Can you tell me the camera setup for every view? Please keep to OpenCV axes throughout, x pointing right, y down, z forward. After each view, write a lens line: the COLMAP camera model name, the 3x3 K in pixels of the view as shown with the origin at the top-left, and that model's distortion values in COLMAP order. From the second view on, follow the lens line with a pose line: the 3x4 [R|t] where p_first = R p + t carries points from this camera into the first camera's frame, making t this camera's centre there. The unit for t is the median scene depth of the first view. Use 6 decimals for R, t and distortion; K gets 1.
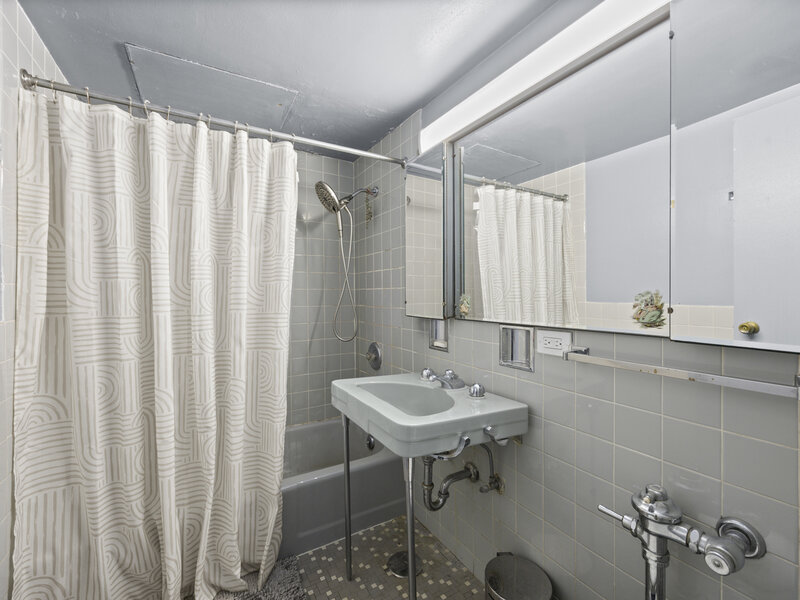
lens RADIAL K [[354.7, 0, 400.2], [0, 354.7, 295.9], [0, 0, 1]] dist [0.002073, 0.000041]
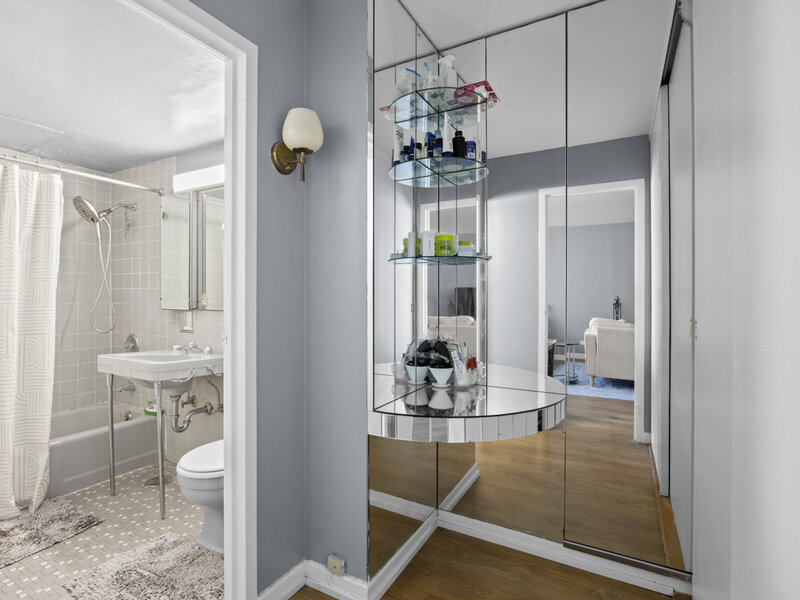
lens RADIAL K [[406.6, 0, 400.6], [0, 406.6, 295.5], [0, 0, 1]] dist [-0.013018, -0.001692]
pose [[0.864884, 0.004988, 0.501947, 0.035341], [-0.002717, 0.999982, -0.005256, 0.011773], [-0.501965, 0.003182, 0.864882, -0.888925]]
